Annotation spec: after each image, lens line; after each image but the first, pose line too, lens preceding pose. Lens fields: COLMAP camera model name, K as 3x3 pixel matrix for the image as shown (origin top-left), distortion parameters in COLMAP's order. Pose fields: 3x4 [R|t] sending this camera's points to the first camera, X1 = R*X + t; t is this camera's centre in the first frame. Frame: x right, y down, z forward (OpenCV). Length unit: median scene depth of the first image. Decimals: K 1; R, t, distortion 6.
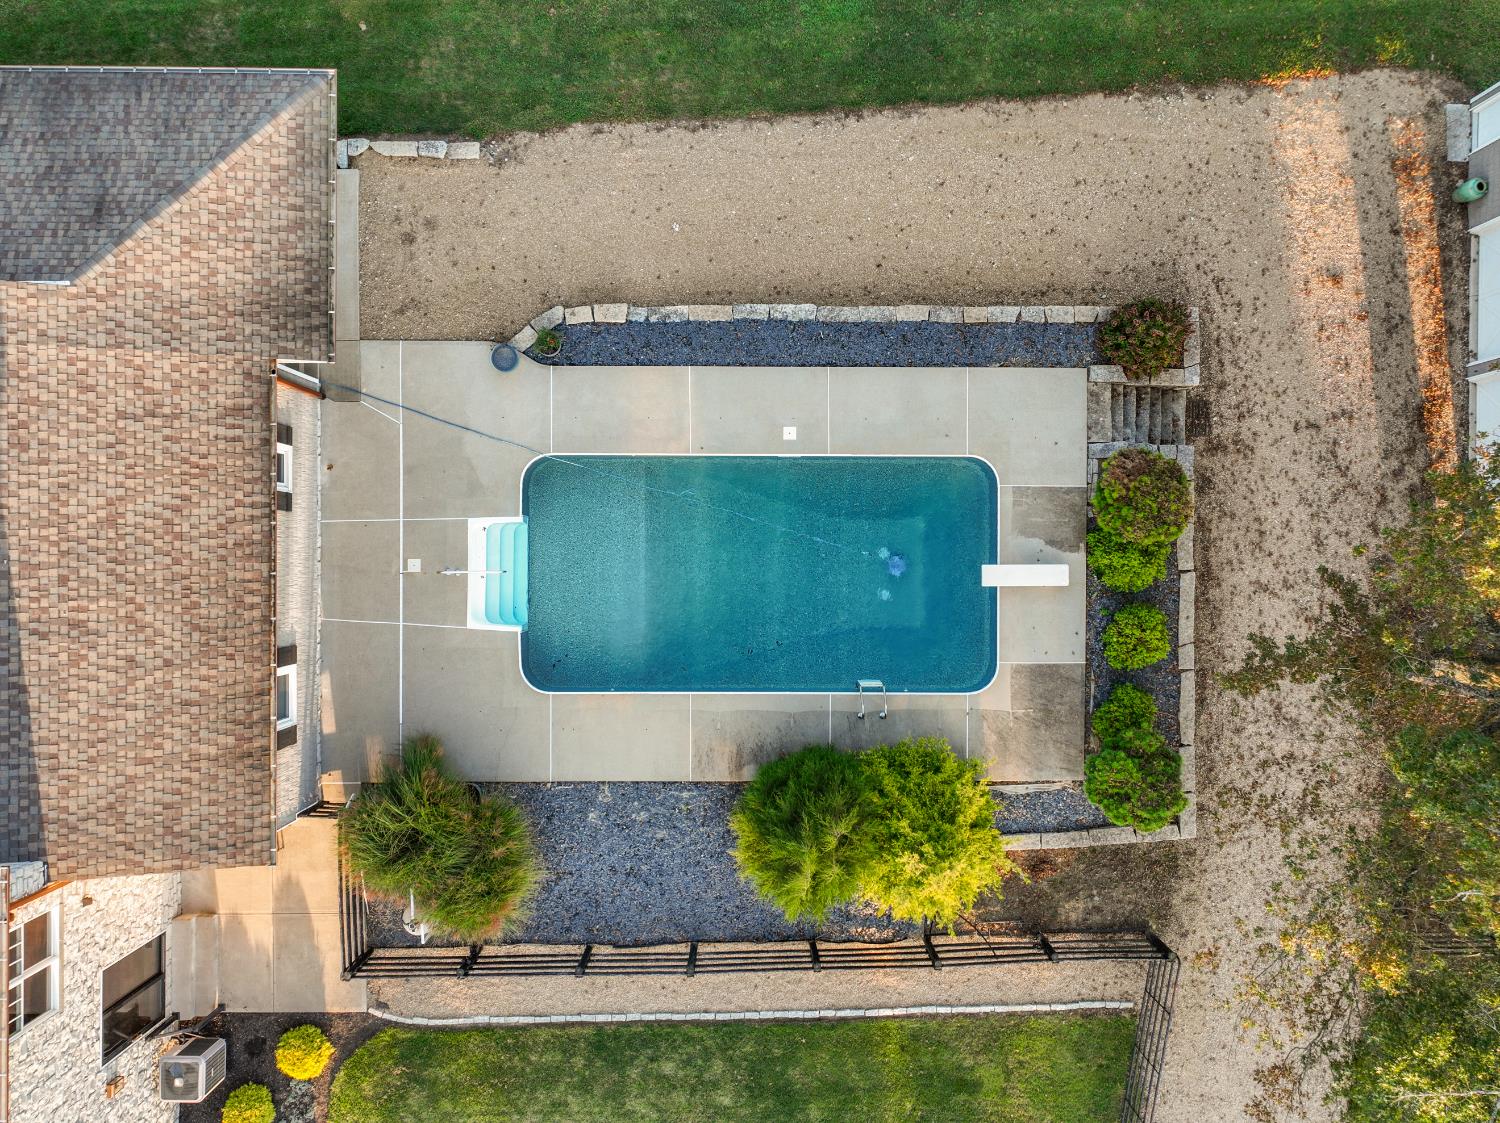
lens RADIAL K [[1053.4, 0, 753.1], [0, 1053.4, 560.9], [0, 0, 1]] dist [-0.002136, 0.019690]
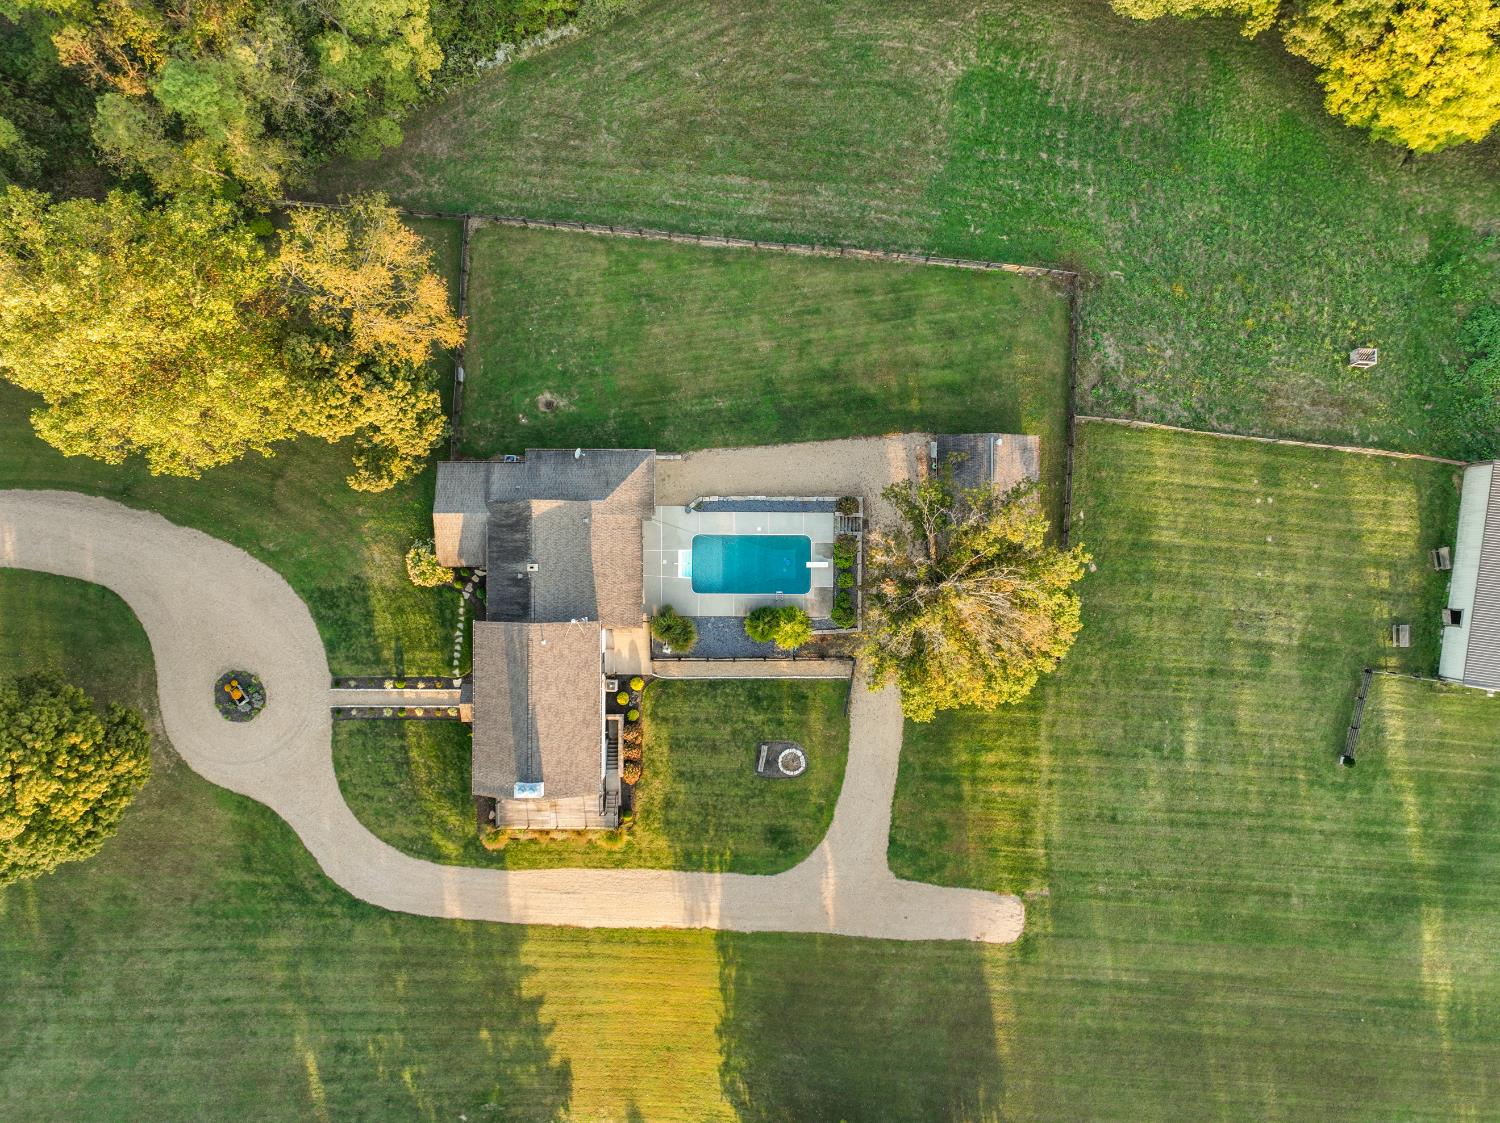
lens RADIAL K [[1053.4, 0, 746.3], [0, 1053.4, 561.0], [0, 0, 1]] dist [-0.002136, 0.019690]
pose [[0.999995, 0.002932, -0.001095, -0.008316], [-0.002934, 0.999995, -0.001511, 0.006167], [0.001090, 0.001515, 0.999998, -2.975172]]
